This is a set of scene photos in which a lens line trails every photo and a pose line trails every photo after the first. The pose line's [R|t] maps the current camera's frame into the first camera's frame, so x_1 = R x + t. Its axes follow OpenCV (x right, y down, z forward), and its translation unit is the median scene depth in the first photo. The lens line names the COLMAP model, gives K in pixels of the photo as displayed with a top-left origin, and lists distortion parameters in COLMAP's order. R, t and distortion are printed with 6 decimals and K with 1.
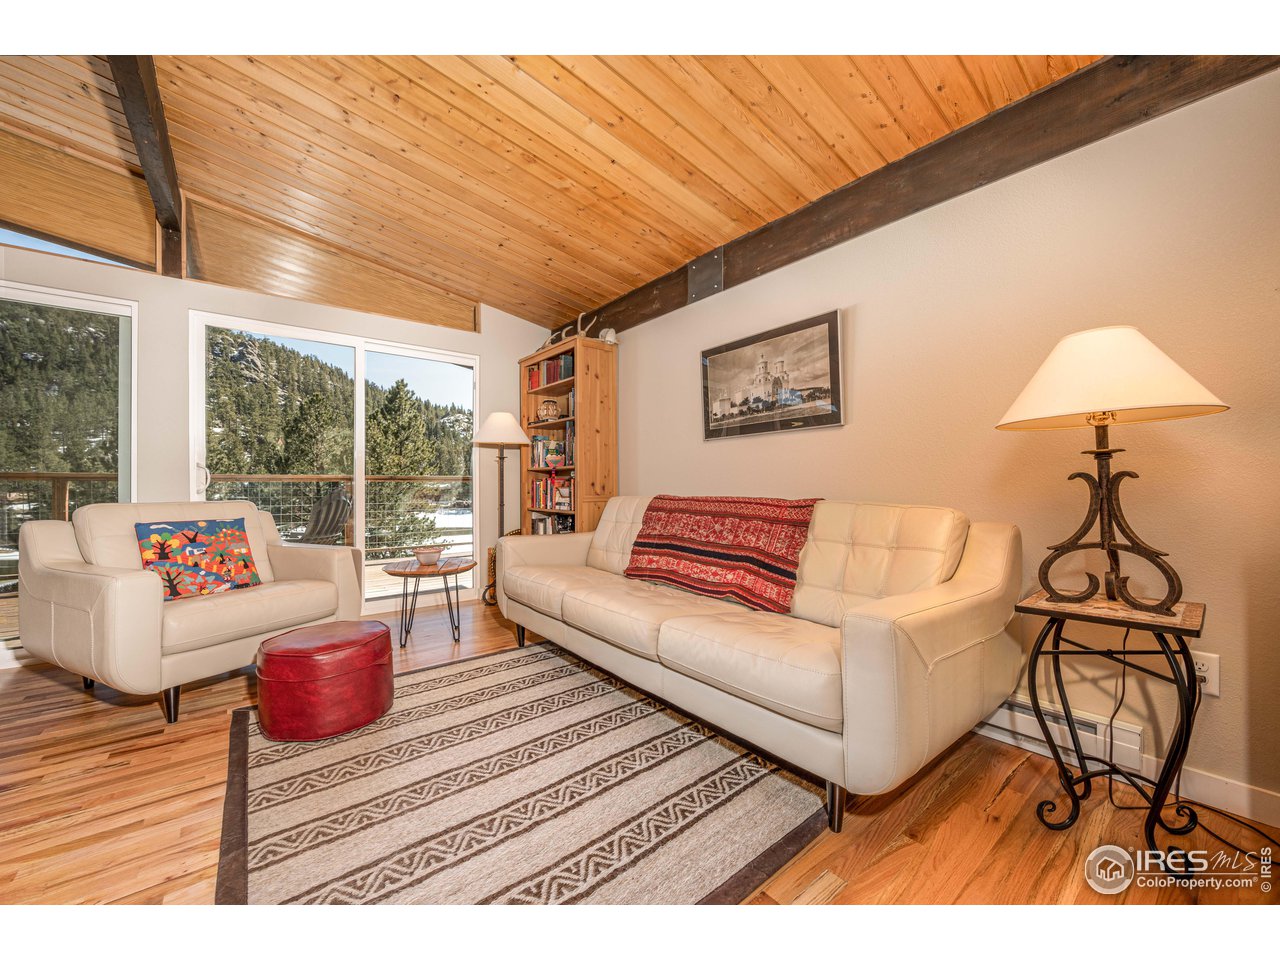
lens RADIAL K [[496.1, 0, 638.7], [0, 496.1, 485.0], [0, 0, 1]] dist [0.001737, 0.000807]
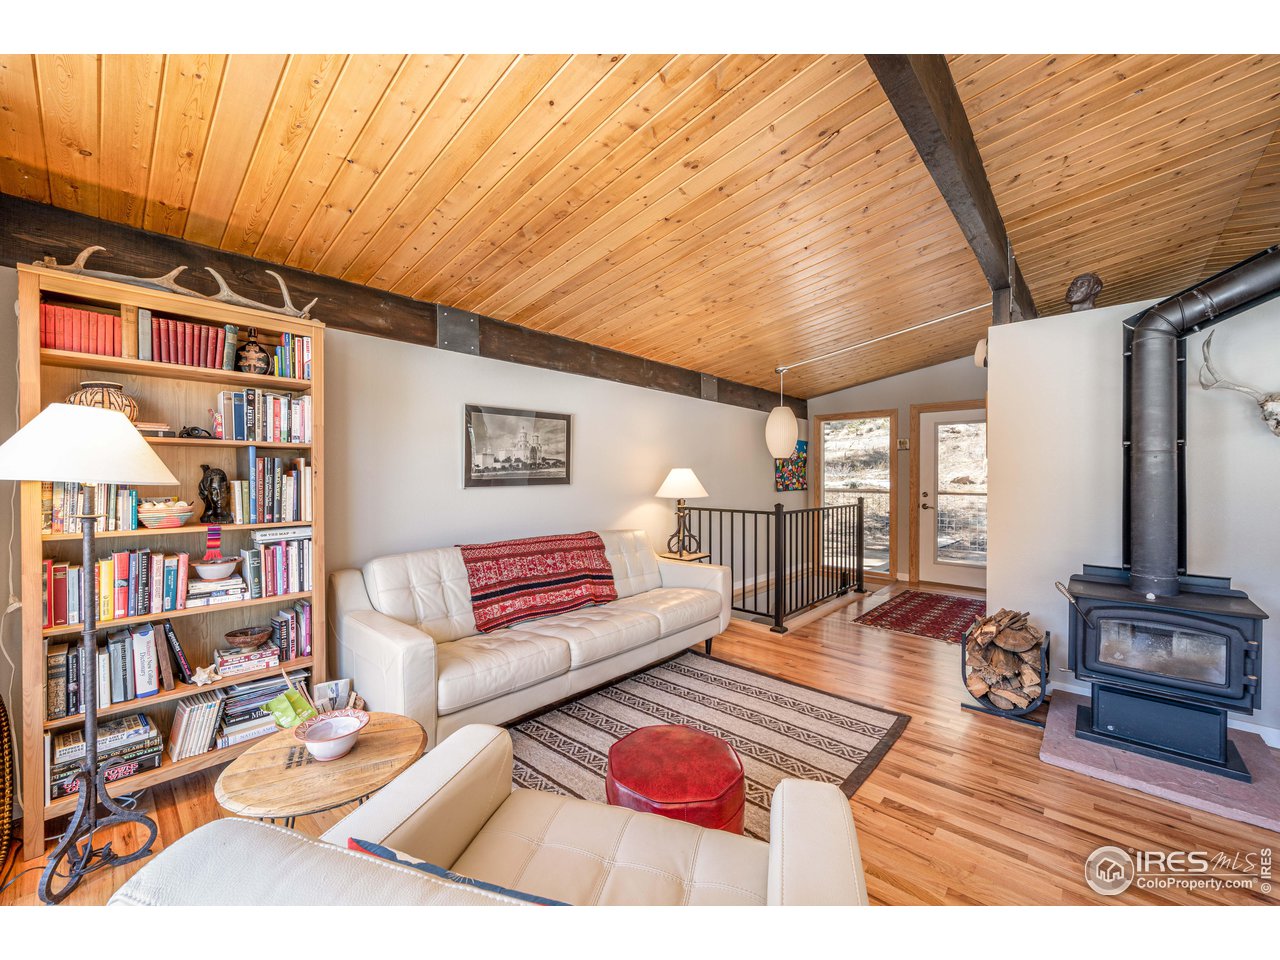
lens RADIAL K [[505.4, 0, 632.3], [0, 505.4, 479.3], [0, 0, 1]] dist [-0.001870, 0.000347]
pose [[-0.146286, -0.002198, 0.989240, -1.070260], [0.003348, 0.999991, 0.002717, -0.121564], [-0.989237, 0.003710, -0.146278, 0.876878]]
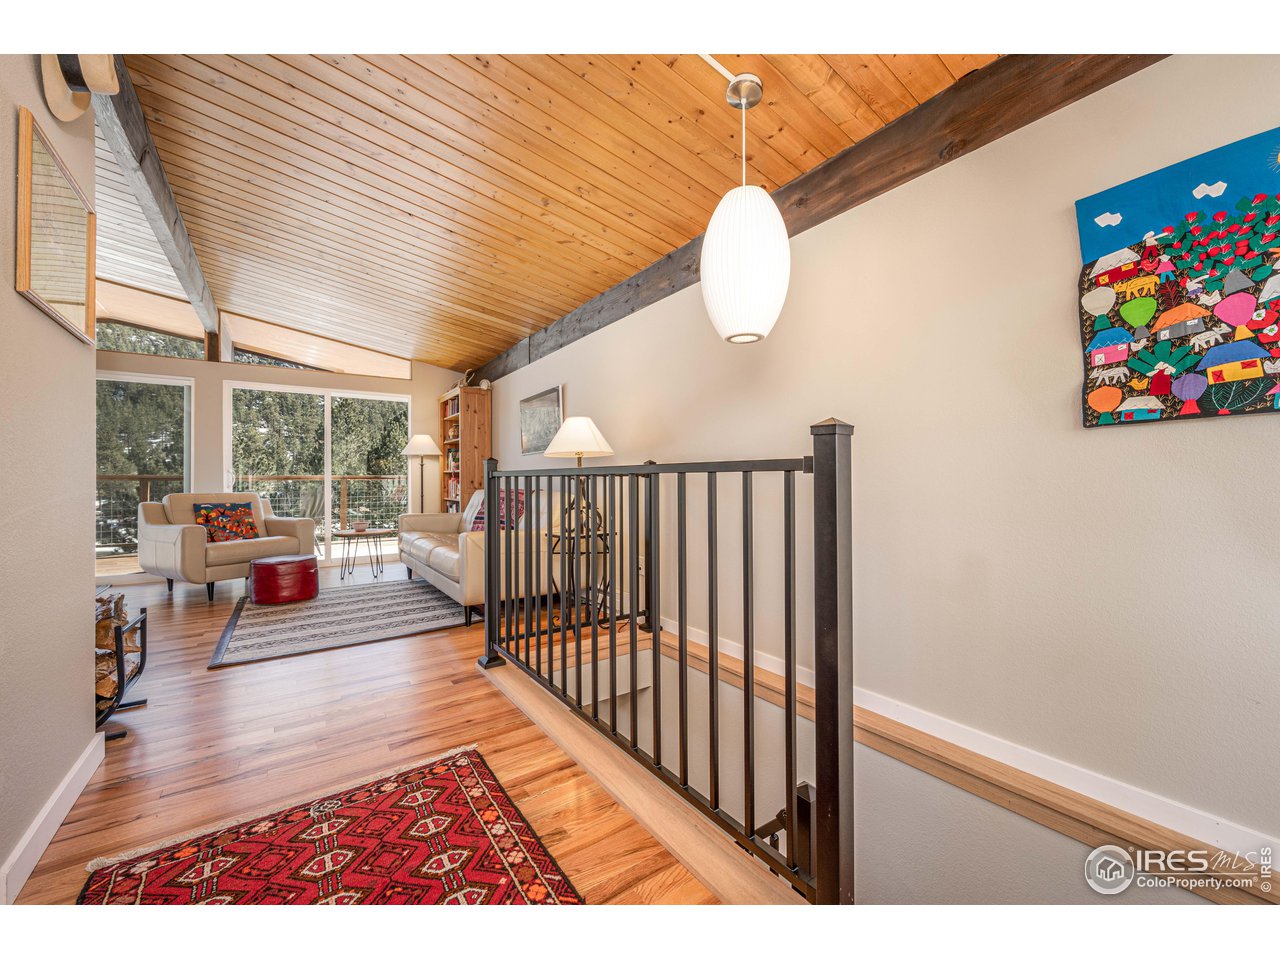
lens RADIAL K [[500.7, 0, 640.0], [0, 500.7, 480.0], [0, 0, 1]] dist [-0.003995, -0.000170]
pose [[0.998333, -0.004015, -0.057579, 0.668924], [0.003913, 0.999991, -0.001882, -0.003442], [0.057586, 0.001654, 0.998339, -0.672590]]
